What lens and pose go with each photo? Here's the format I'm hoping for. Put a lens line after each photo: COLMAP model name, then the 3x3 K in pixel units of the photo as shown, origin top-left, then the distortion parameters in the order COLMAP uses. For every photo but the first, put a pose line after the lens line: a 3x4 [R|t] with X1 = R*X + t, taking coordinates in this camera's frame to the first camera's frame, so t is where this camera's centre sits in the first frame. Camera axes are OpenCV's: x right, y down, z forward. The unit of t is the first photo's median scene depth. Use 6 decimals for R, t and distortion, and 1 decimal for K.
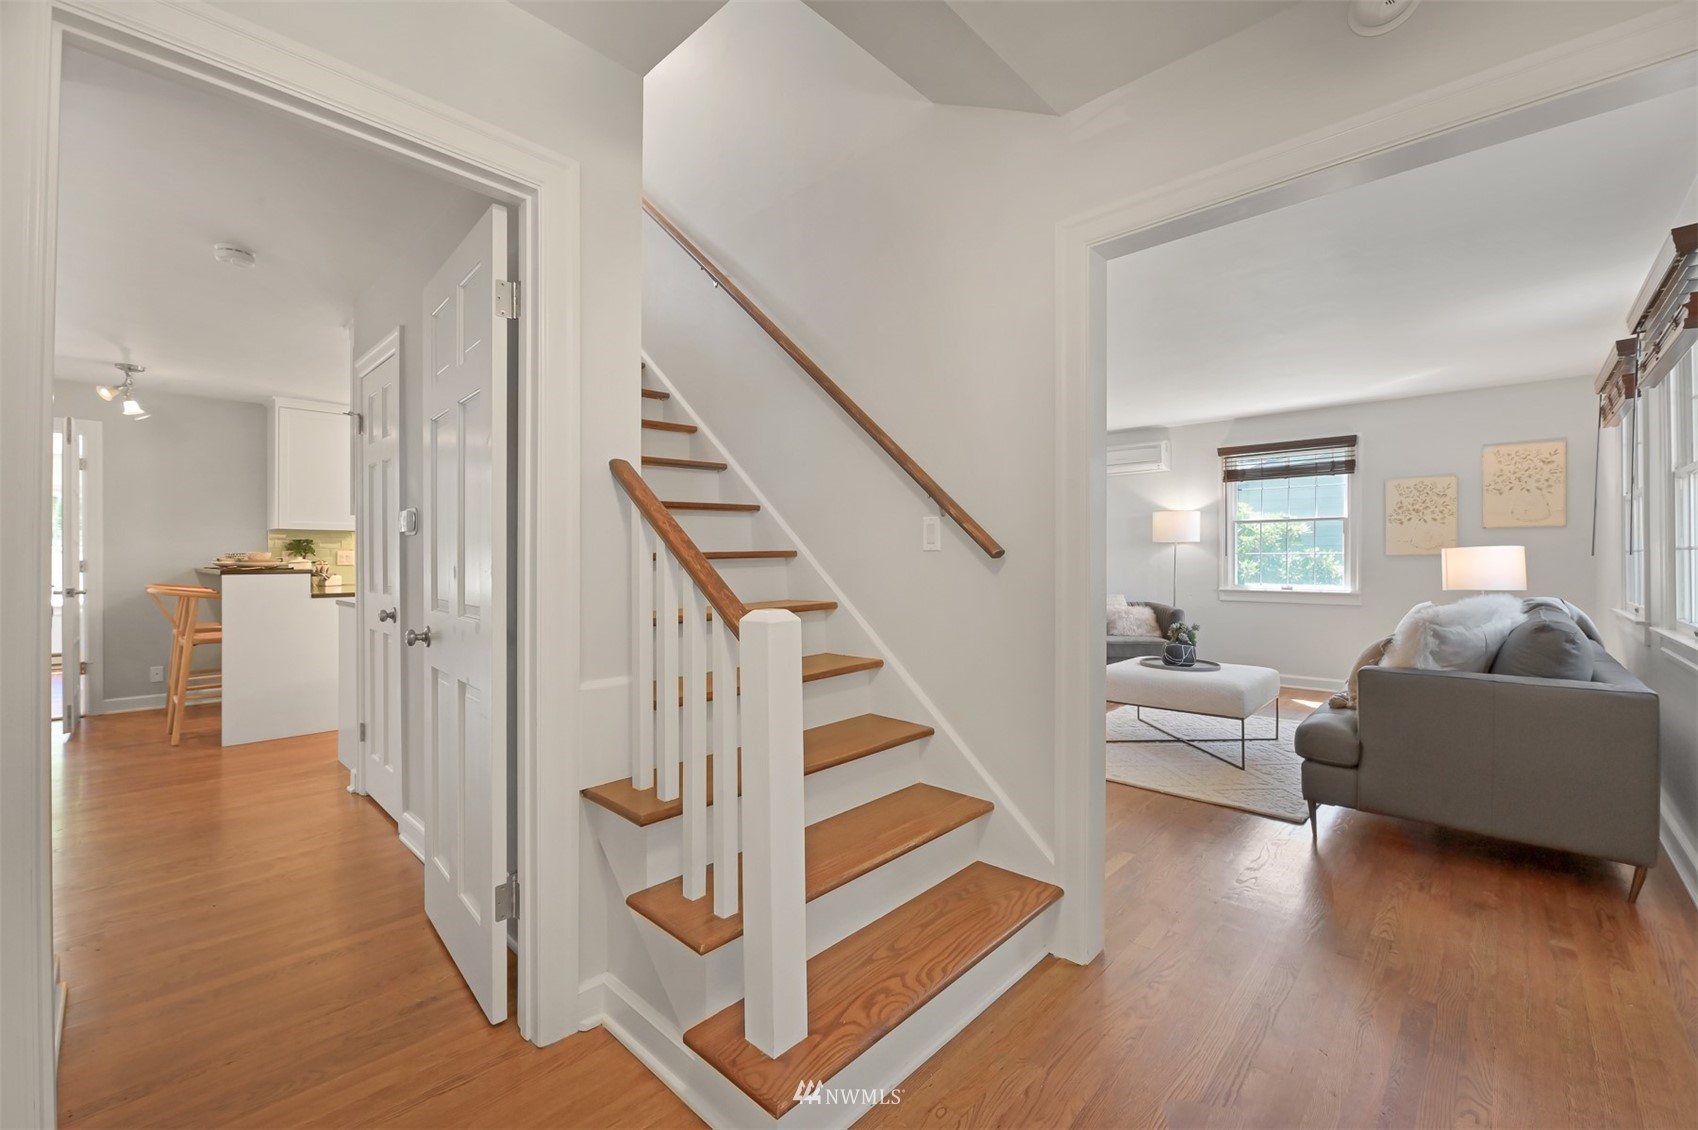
lens RADIAL K [[697.2, 0, 846.1], [0, 697.2, 563.2], [0, 0, 1]] dist [-0.011805, -0.001644]
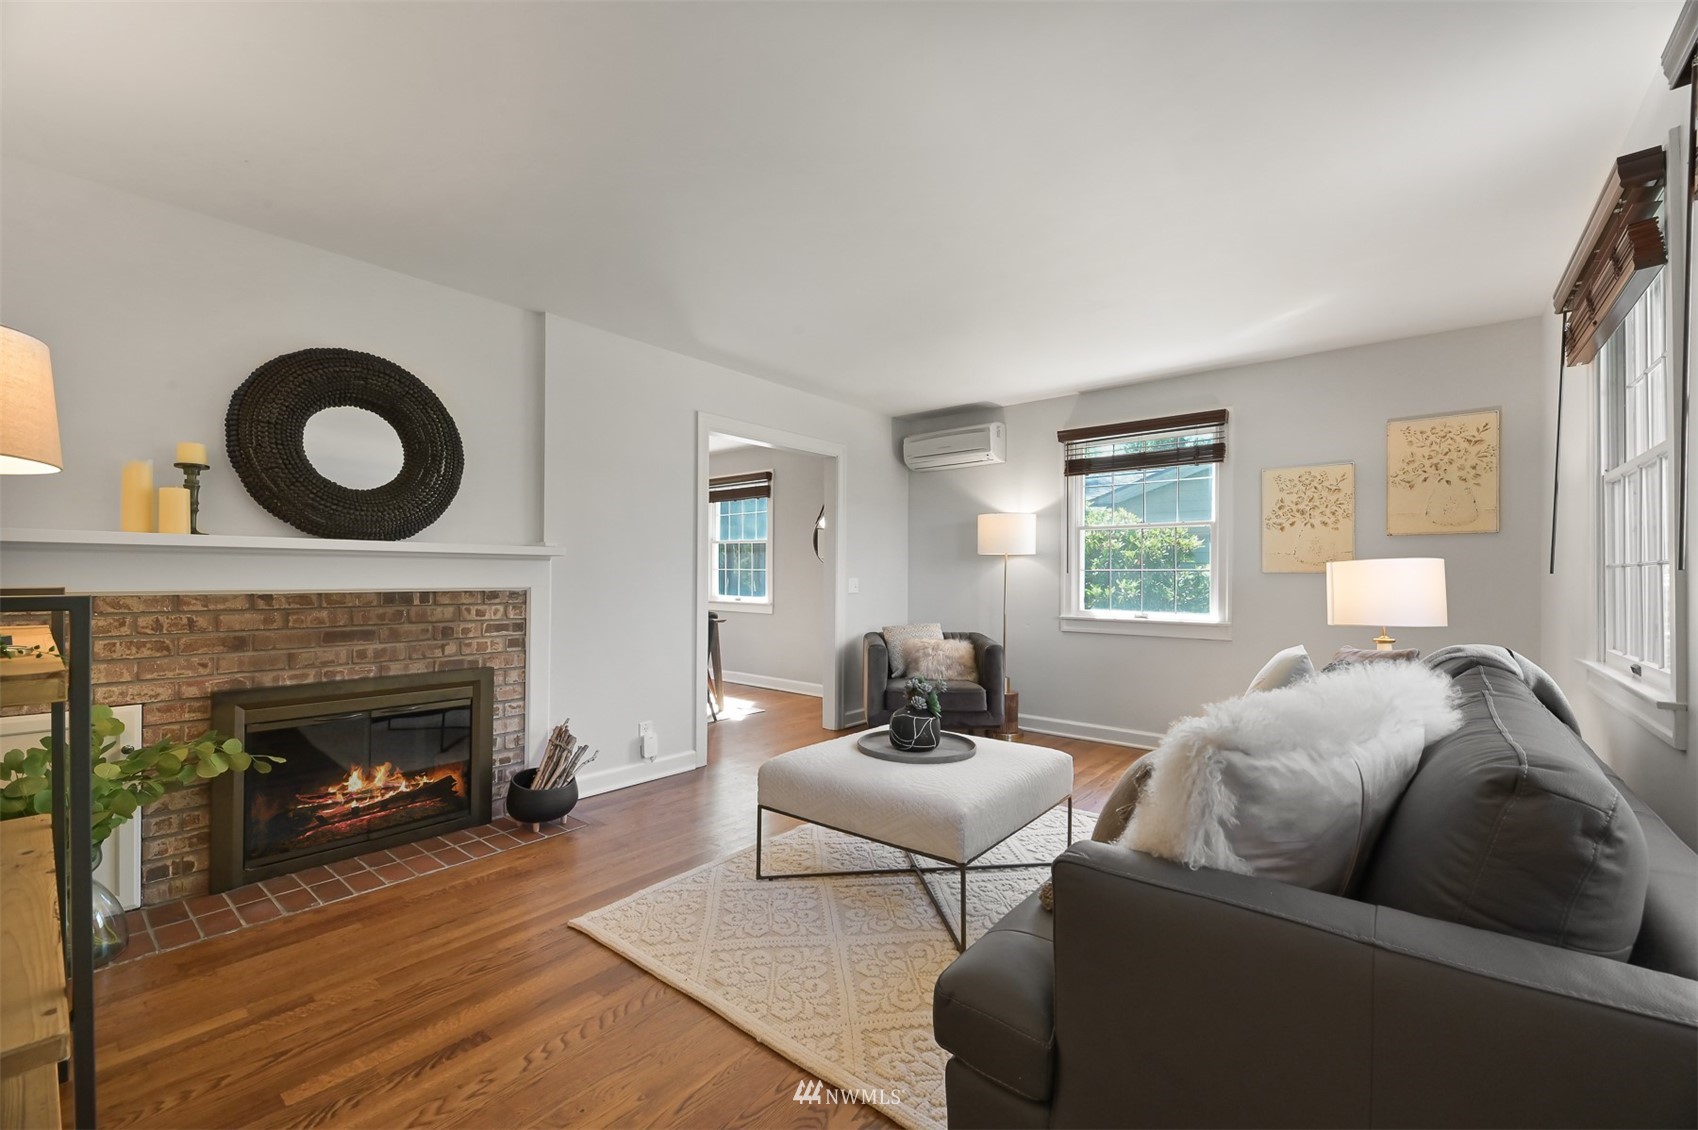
lens RADIAL K [[687.6, 0, 846.9], [0, 687.6, 578.7], [0, 0, 1]] dist [-0.013317, -0.000555]
pose [[0.997949, 0.004911, 0.063827, 0.305883], [-0.004777, 0.999986, -0.002249, -0.001525], [-0.063837, 0.001940, 0.997958, 0.316675]]
